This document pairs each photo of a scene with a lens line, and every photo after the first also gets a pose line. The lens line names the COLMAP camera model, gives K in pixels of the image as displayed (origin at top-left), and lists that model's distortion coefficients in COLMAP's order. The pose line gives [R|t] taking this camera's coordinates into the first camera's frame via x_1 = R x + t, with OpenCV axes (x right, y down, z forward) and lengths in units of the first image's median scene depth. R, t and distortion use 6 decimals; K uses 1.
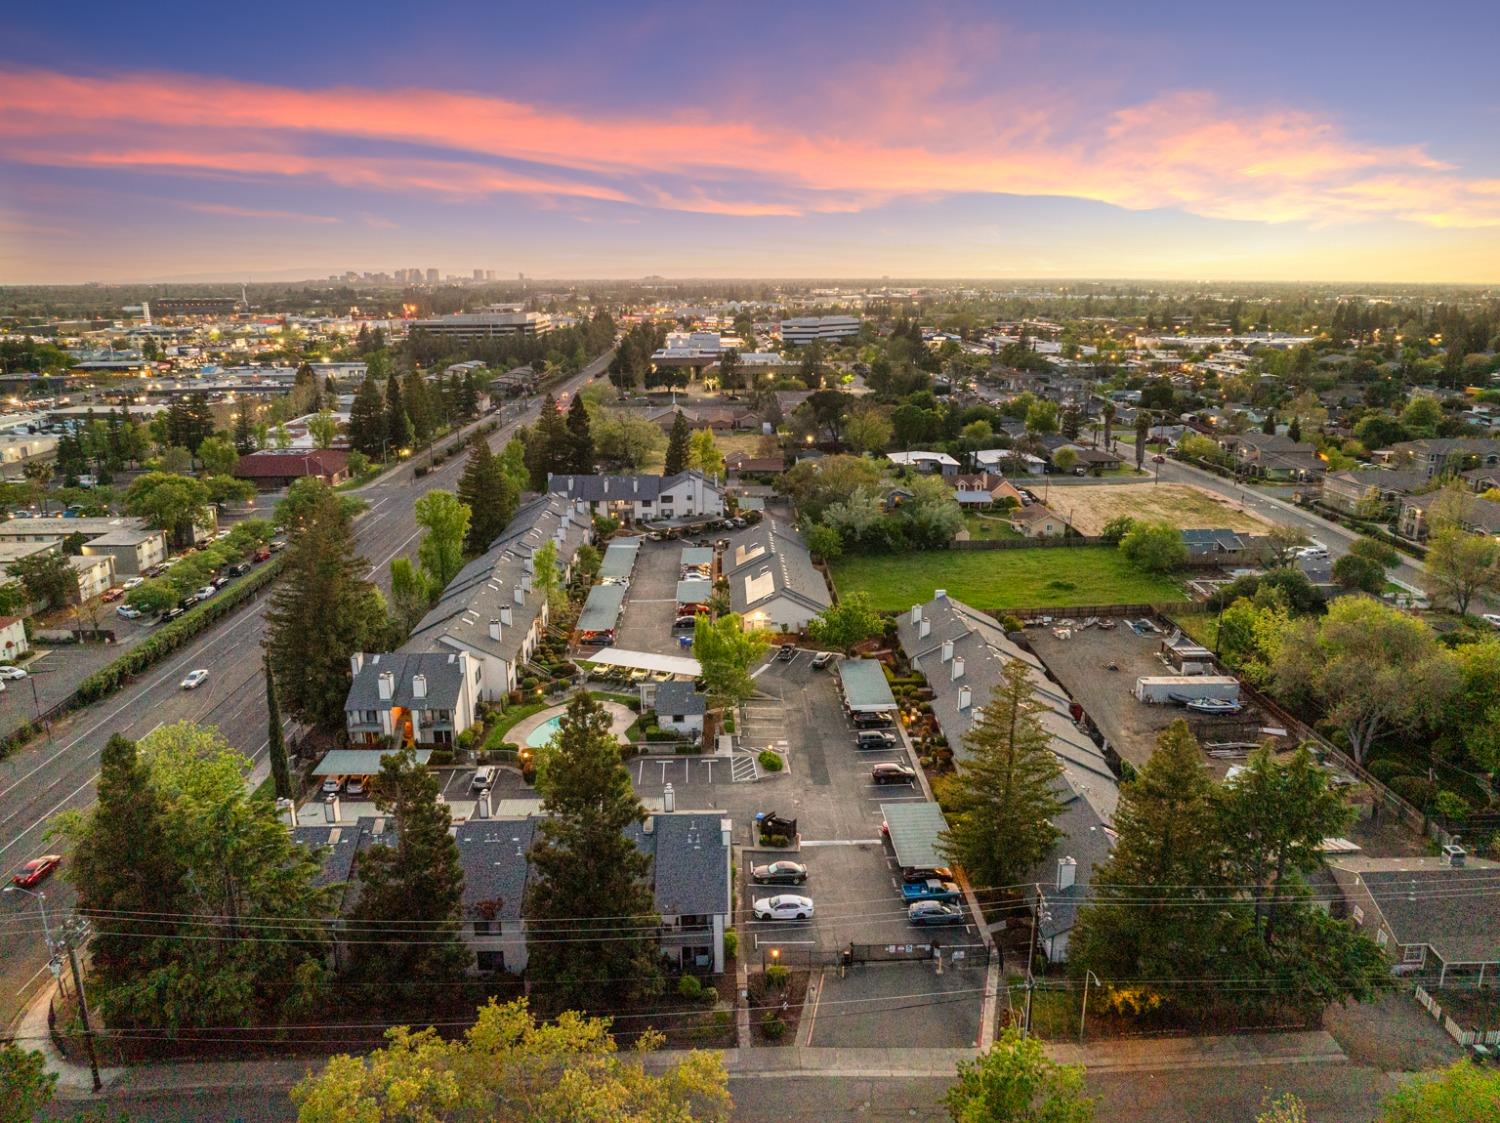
lens RADIAL K [[1057.9, 0, 754.1], [0, 1057.9, 561.7], [0, 0, 1]] dist [-0.054966, 0.028596]
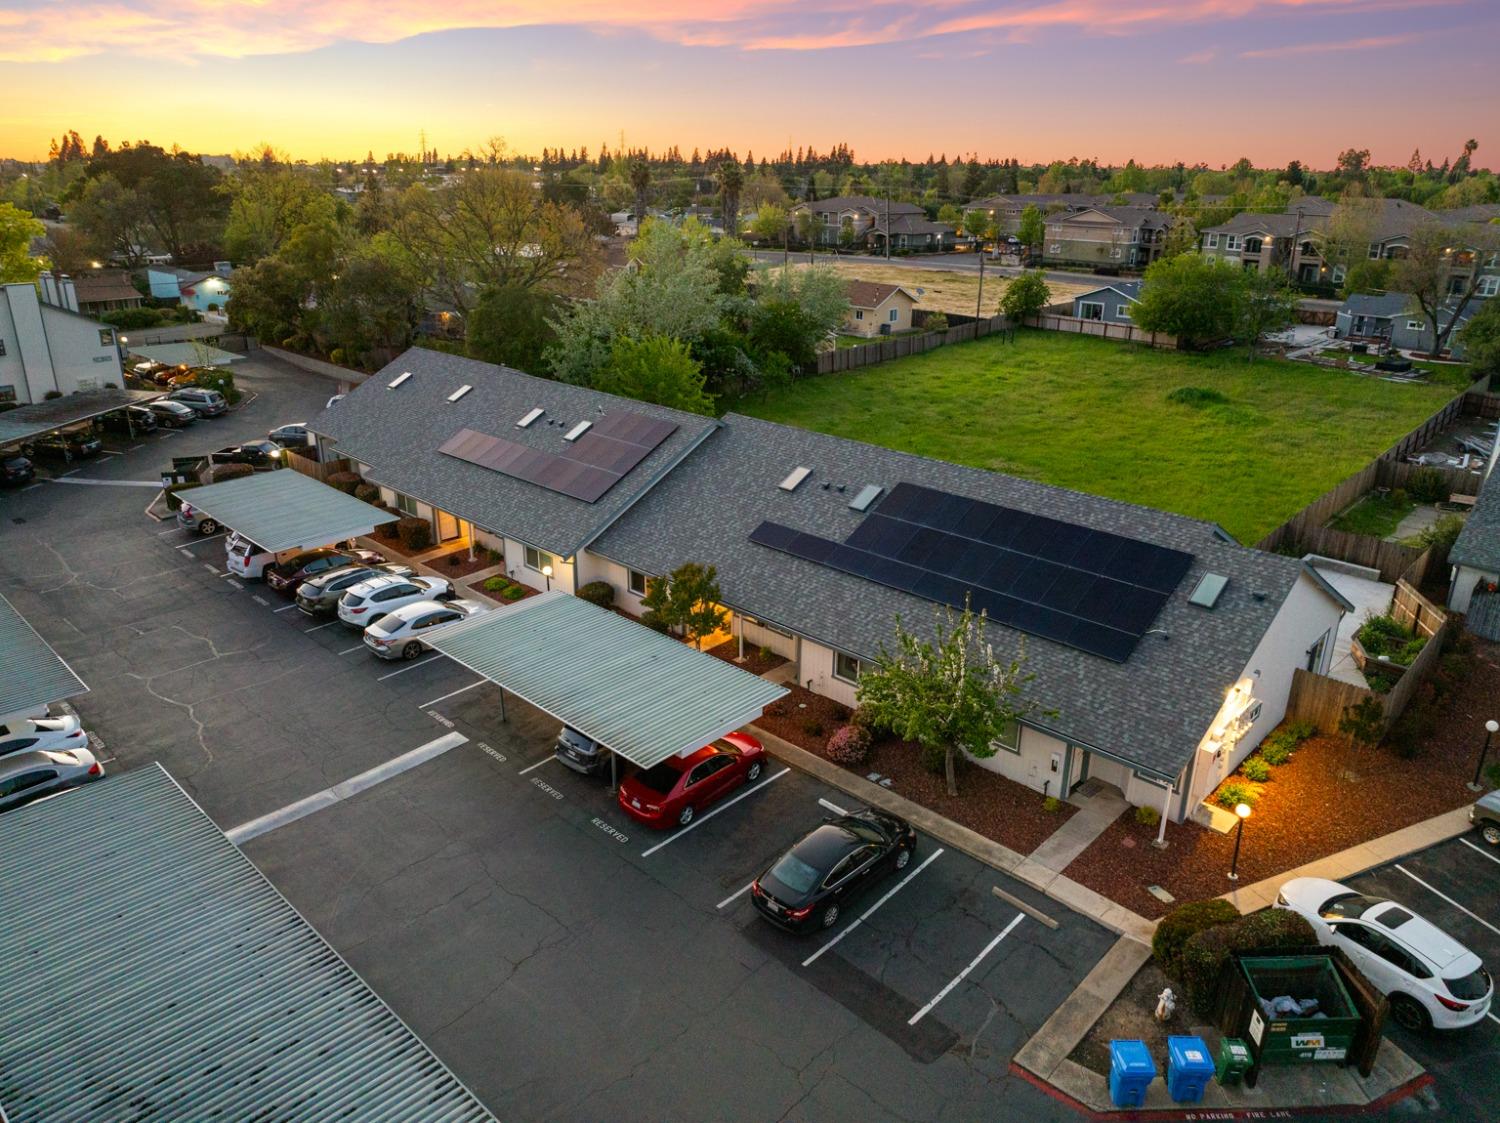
lens RADIAL K [[1057.9, 0, 754.1], [0, 1057.9, 561.7], [0, 0, 1]] dist [-0.054966, 0.028596]
pose [[0.712573, -0.239638, 0.659404, -0.184394], [0.174914, 0.970861, 0.163810, -0.020615], [-0.679445, -0.001388, 0.733725, 1.029023]]
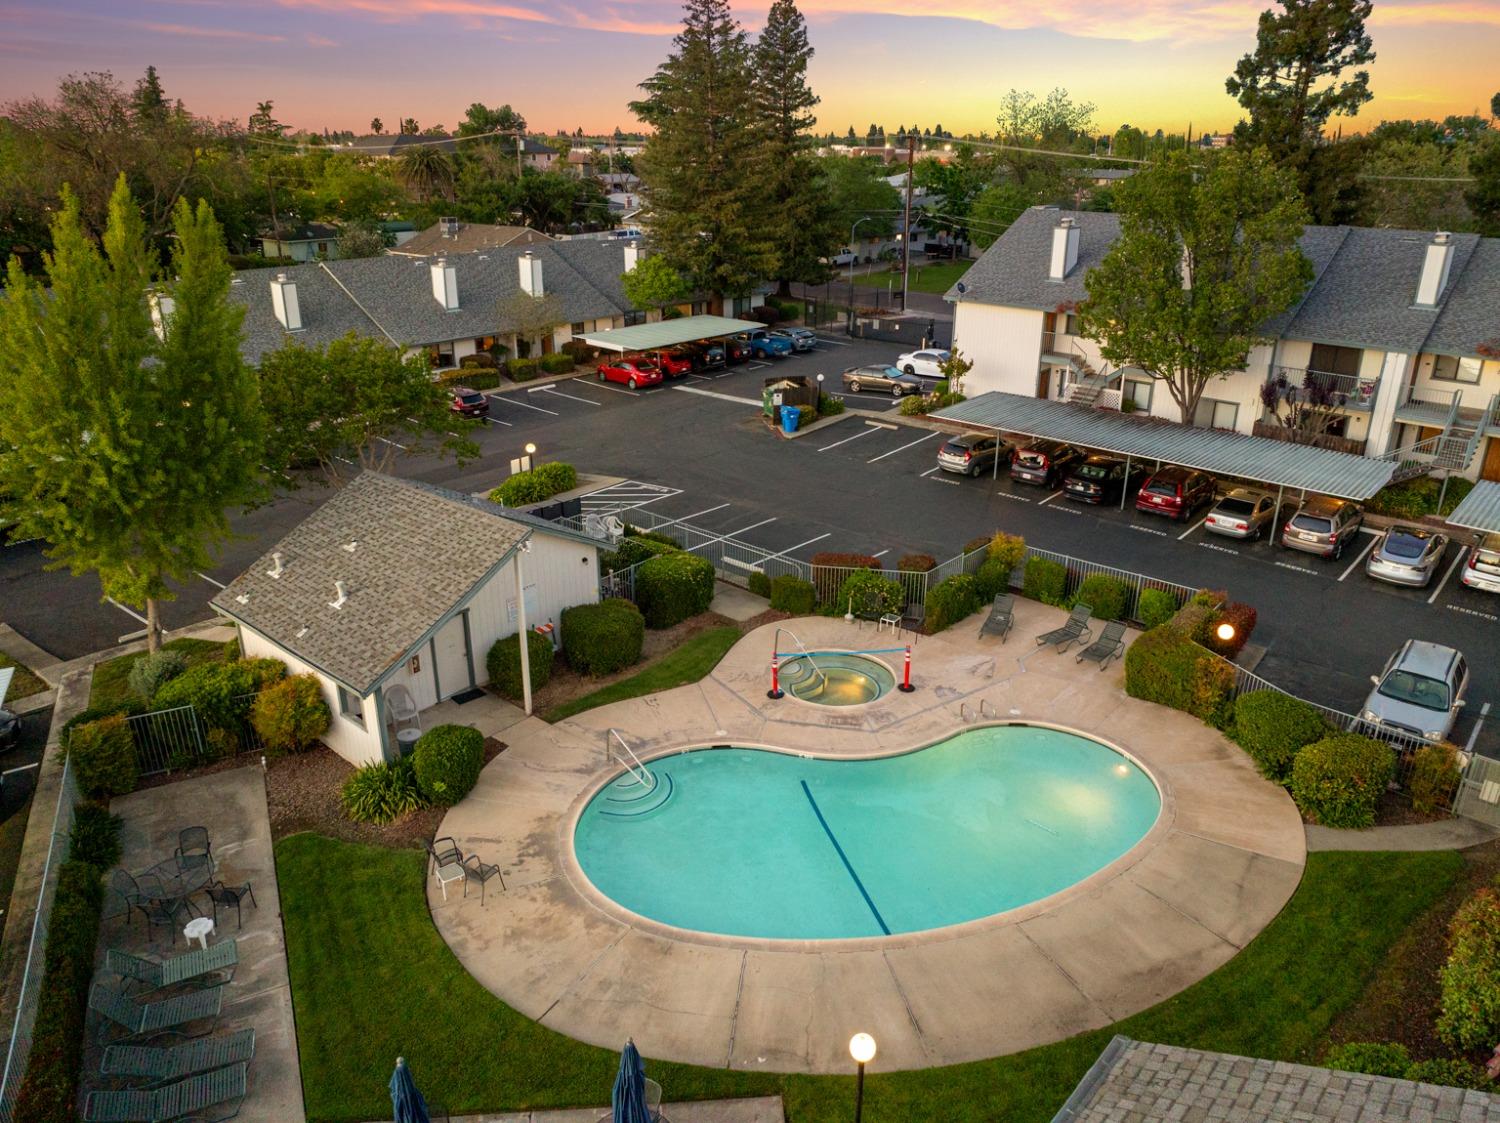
lens RADIAL K [[1057.9, 0, 754.1], [0, 1057.9, 561.7], [0, 0, 1]] dist [-0.054966, 0.028596]
pose [[-0.716126, -0.255202, 0.649642, -0.229514], [0.194047, 0.821269, 0.536529, 0.024933], [-0.670454, 0.510284, -0.538611, 0.954684]]
